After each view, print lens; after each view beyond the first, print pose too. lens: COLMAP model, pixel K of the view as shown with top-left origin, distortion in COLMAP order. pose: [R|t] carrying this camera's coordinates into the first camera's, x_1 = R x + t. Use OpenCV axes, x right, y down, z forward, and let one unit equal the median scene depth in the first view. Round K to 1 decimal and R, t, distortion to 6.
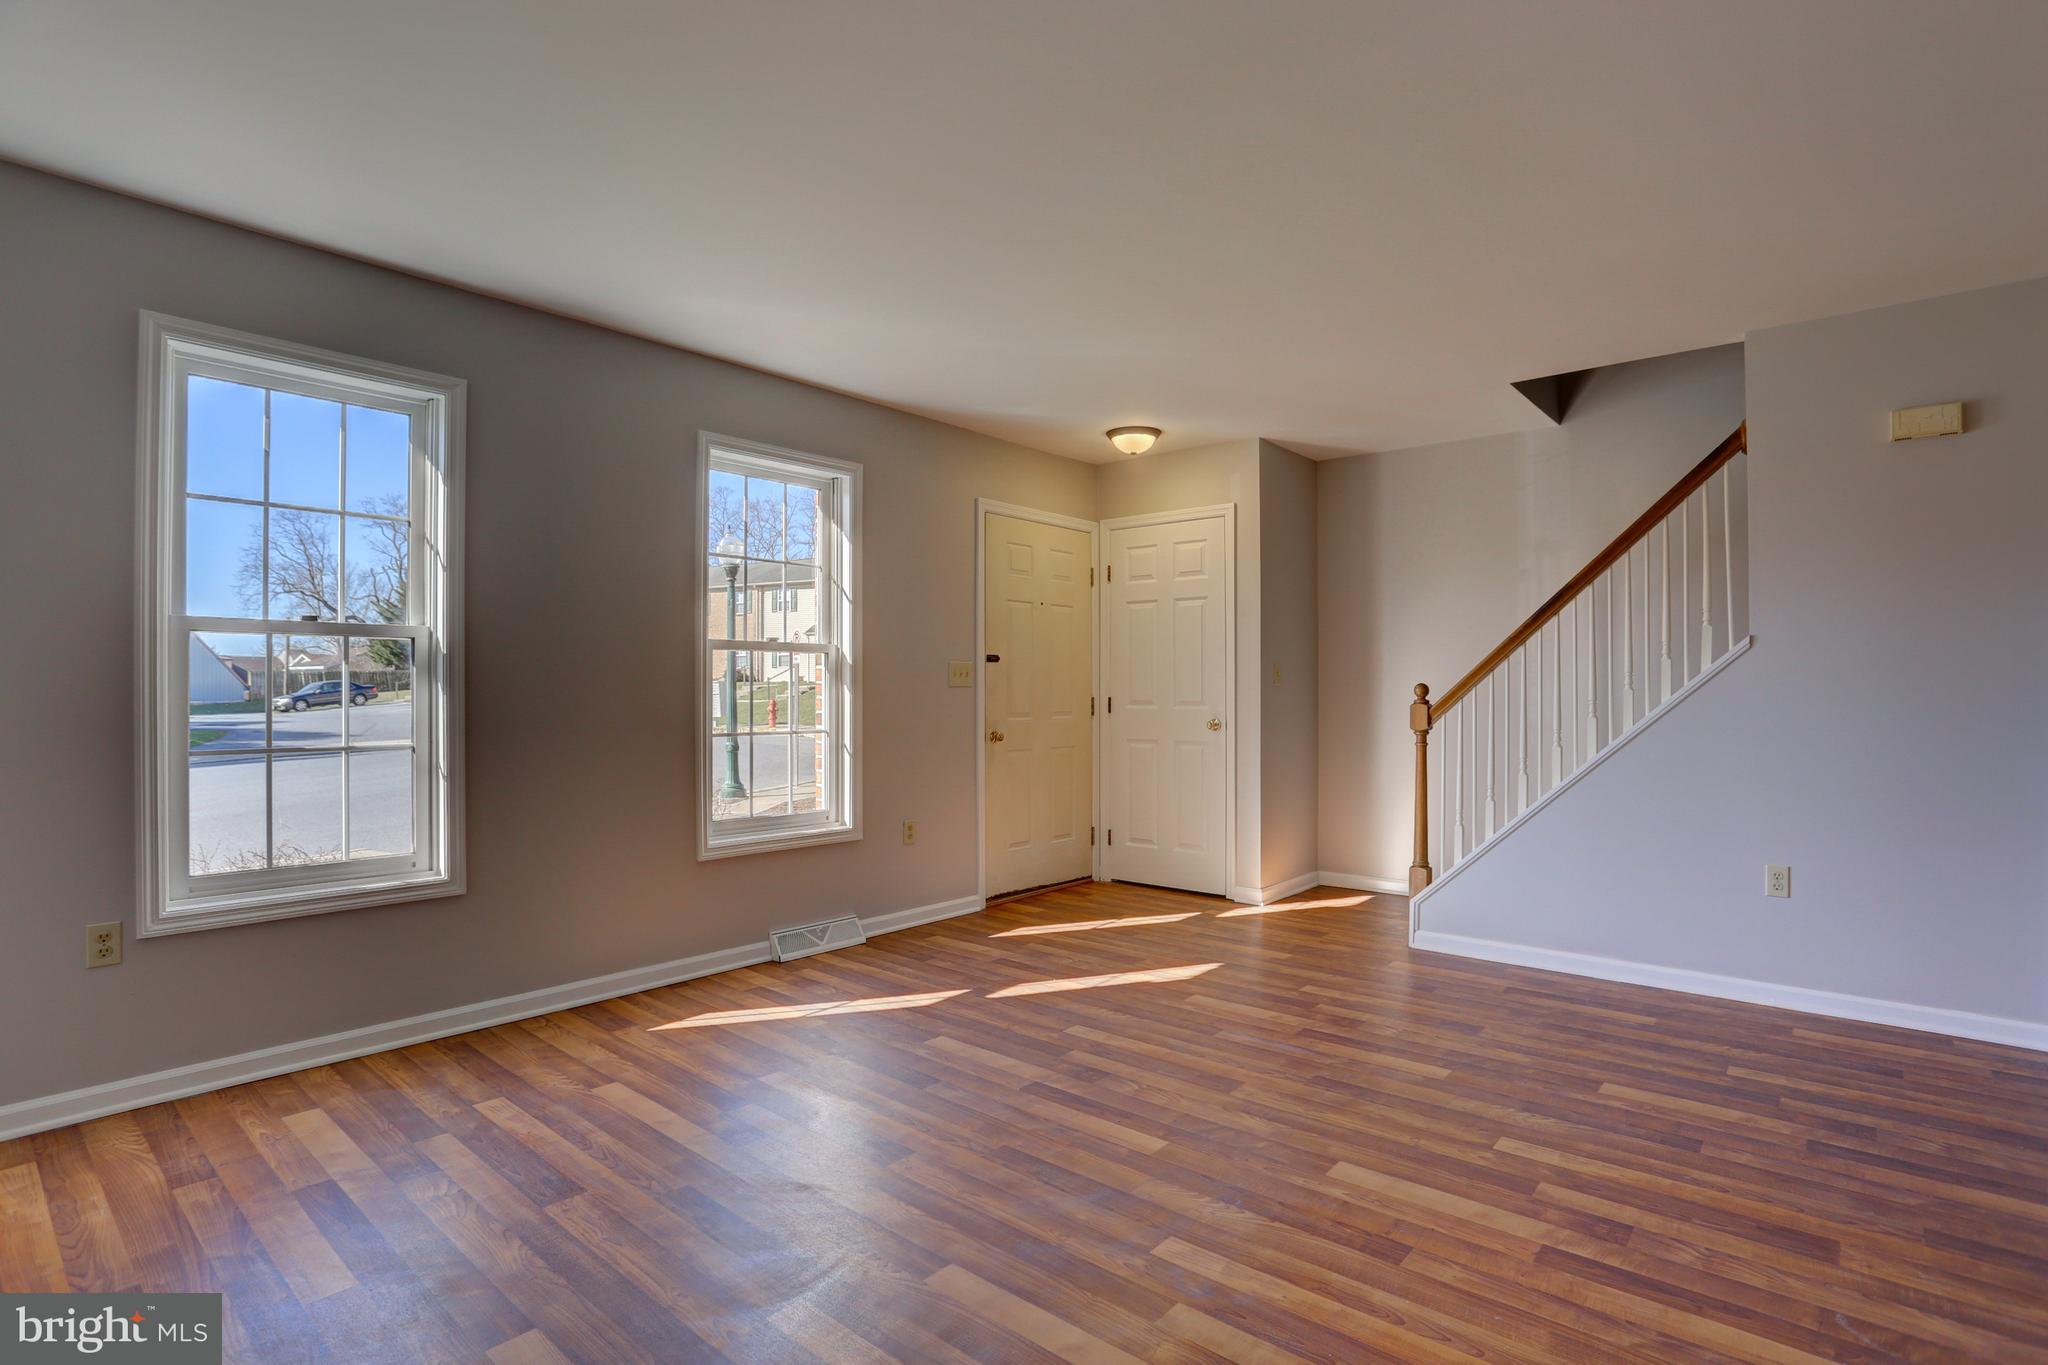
lens RADIAL K [[1007.2, 0, 1031.7], [0, 1007.2, 717.6], [0, 0, 1]] dist [-0.085724, 0.036884]
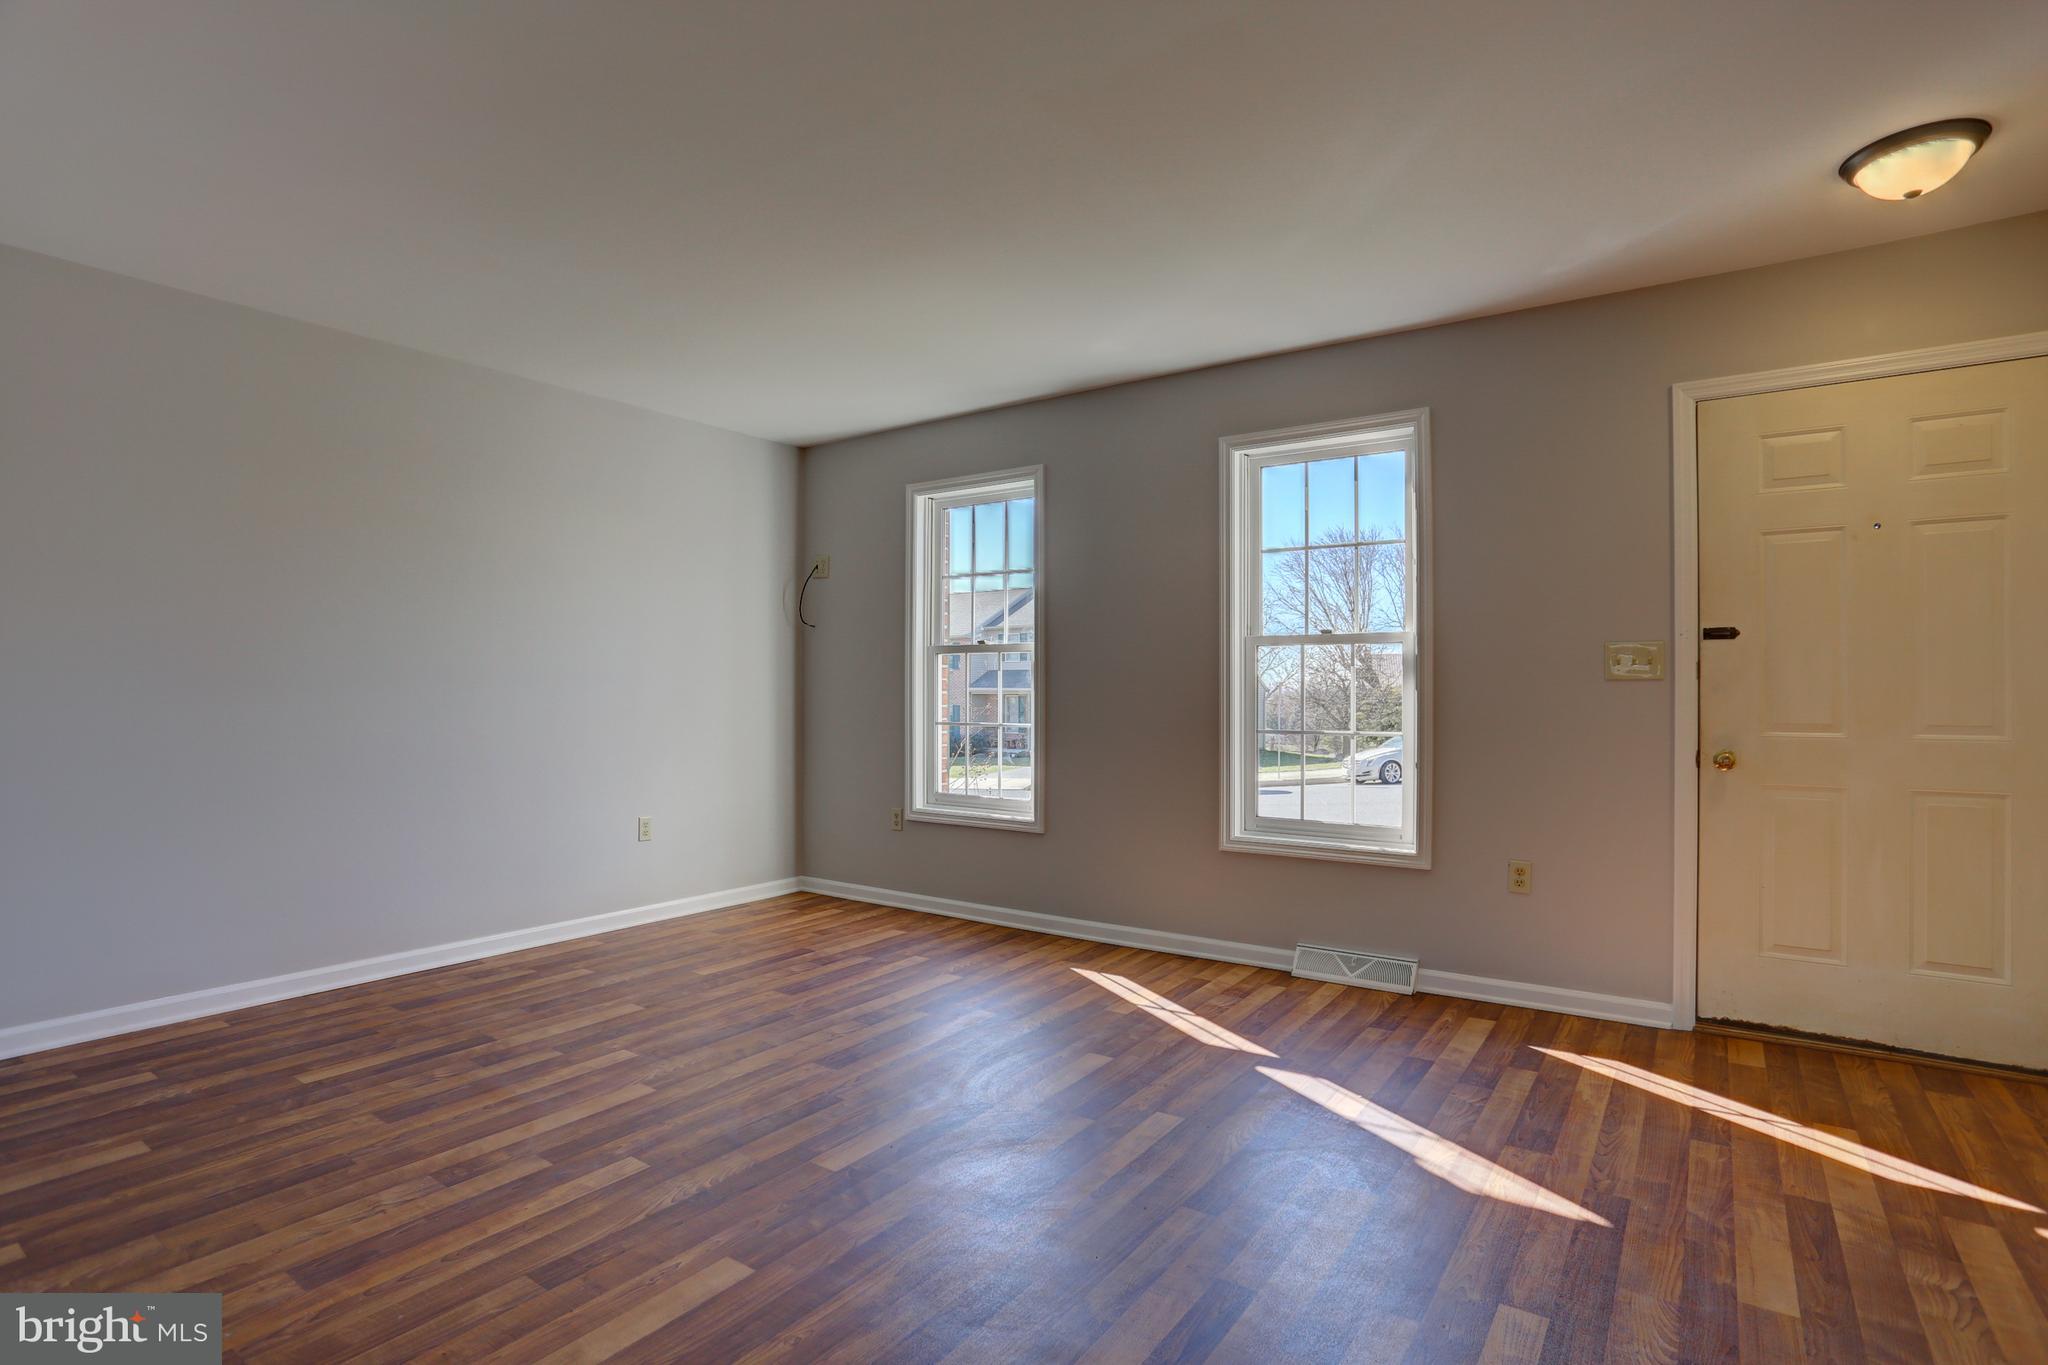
lens RADIAL K [[1007.2, 0, 1031.7], [0, 1007.2, 717.6], [0, 0, 1]] dist [-0.085724, 0.036884]
pose [[0.098028, 0.029009, -0.994761, 0.752129], [-0.026090, 0.999306, 0.026570, -0.017792], [0.994842, 0.023349, 0.098717, 0.765306]]
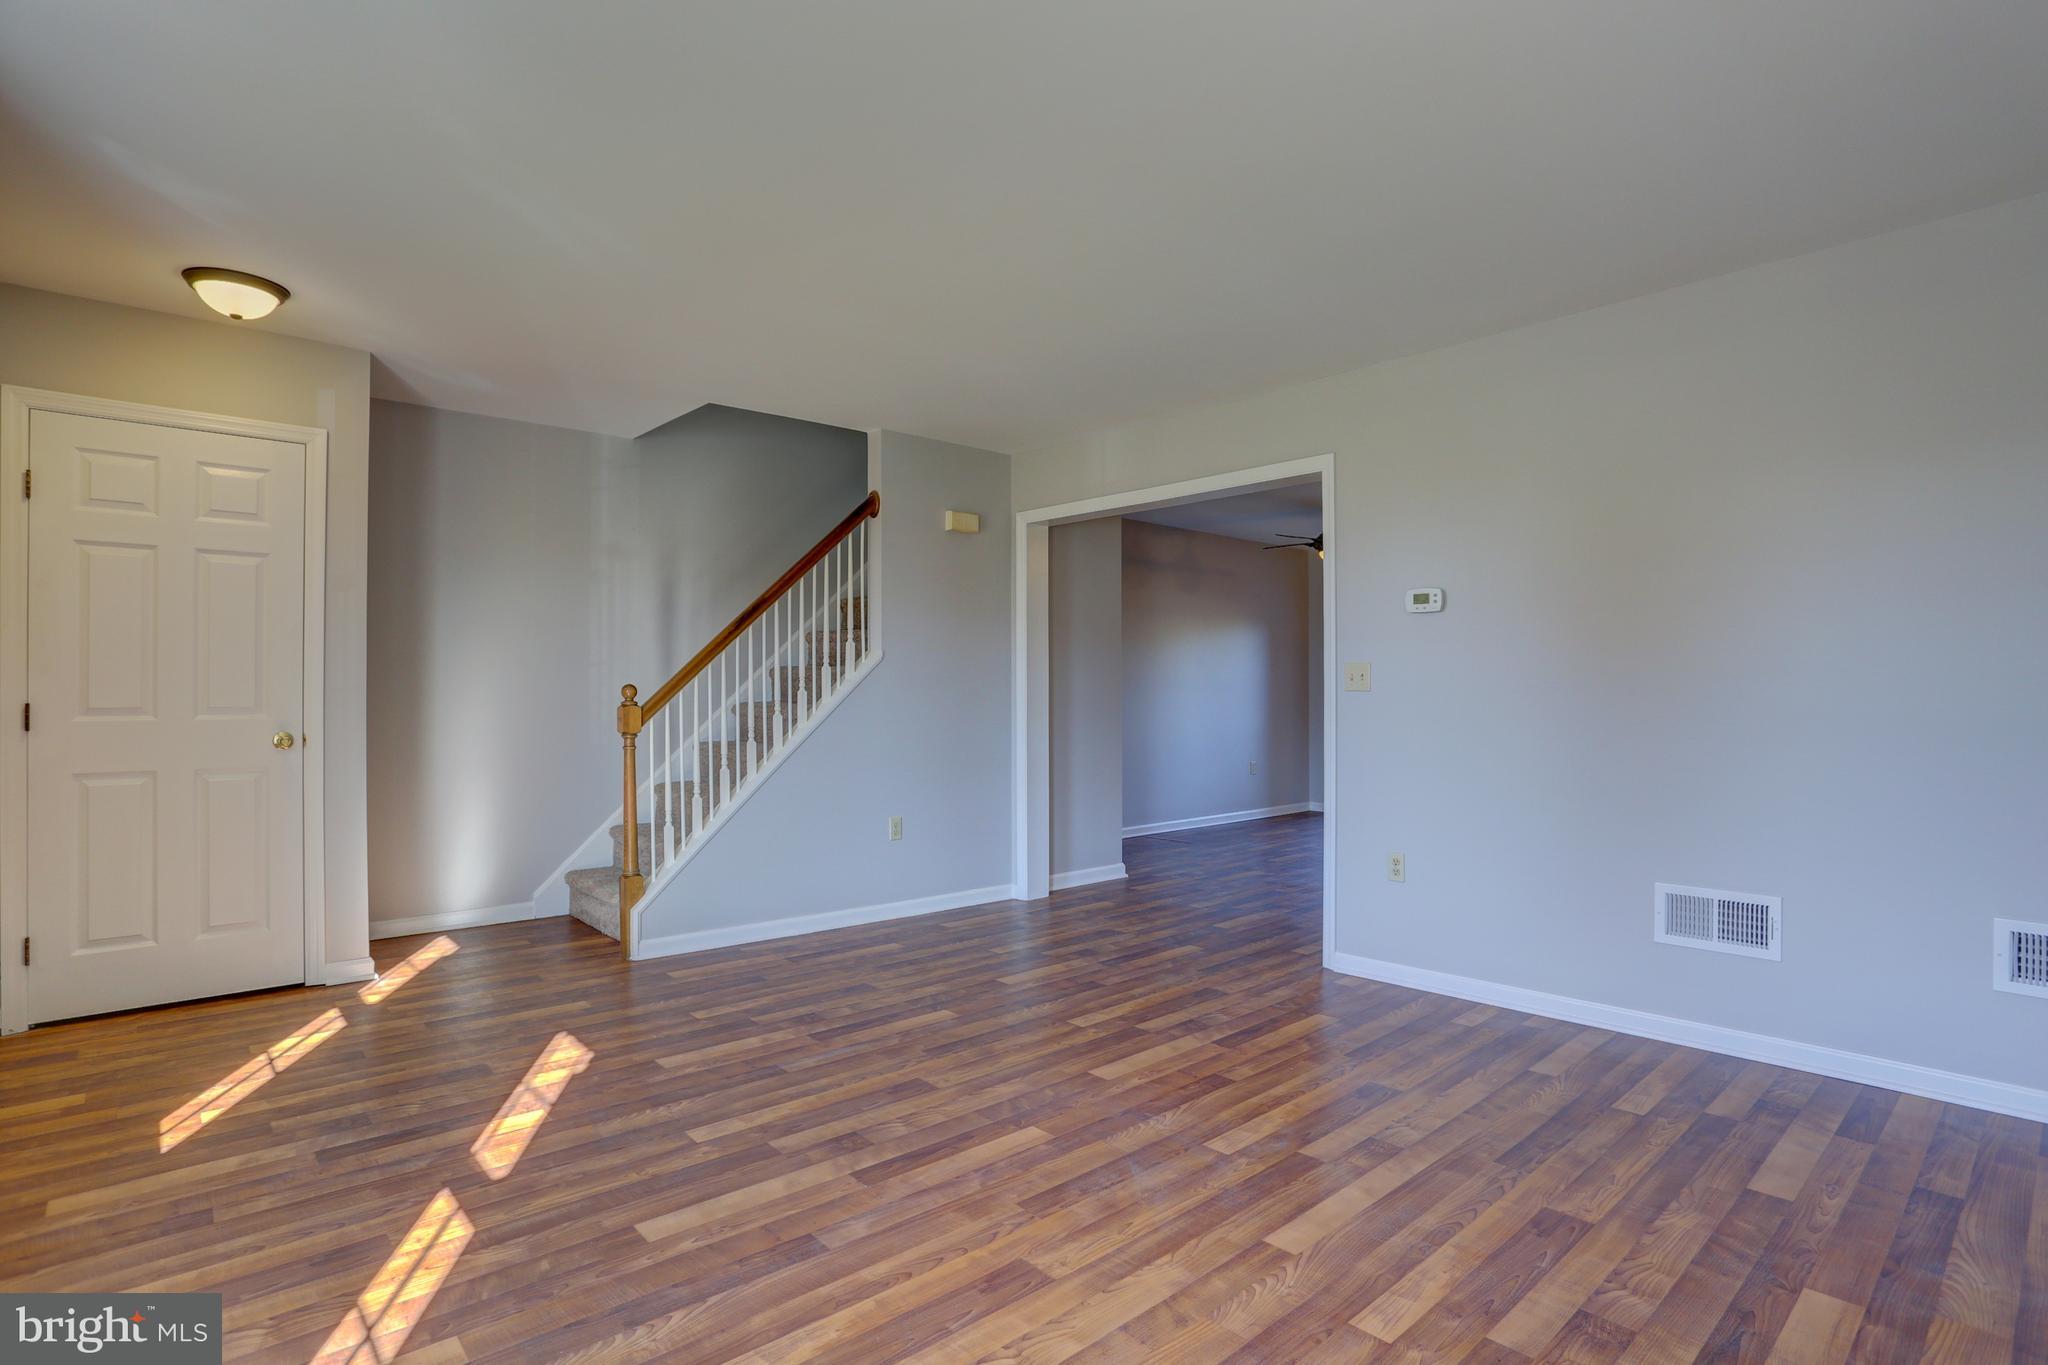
lens RADIAL K [[1007.6, 0, 1030.2], [0, 1007.6, 694.7], [0, 0, 1]] dist [-0.082070, 0.034849]
pose [[0.128286, -0.002016, 0.991735, -0.634580], [0.026002, 0.999661, -0.001331, -0.016630], [-0.991396, 0.025958, 0.128295, 0.606520]]
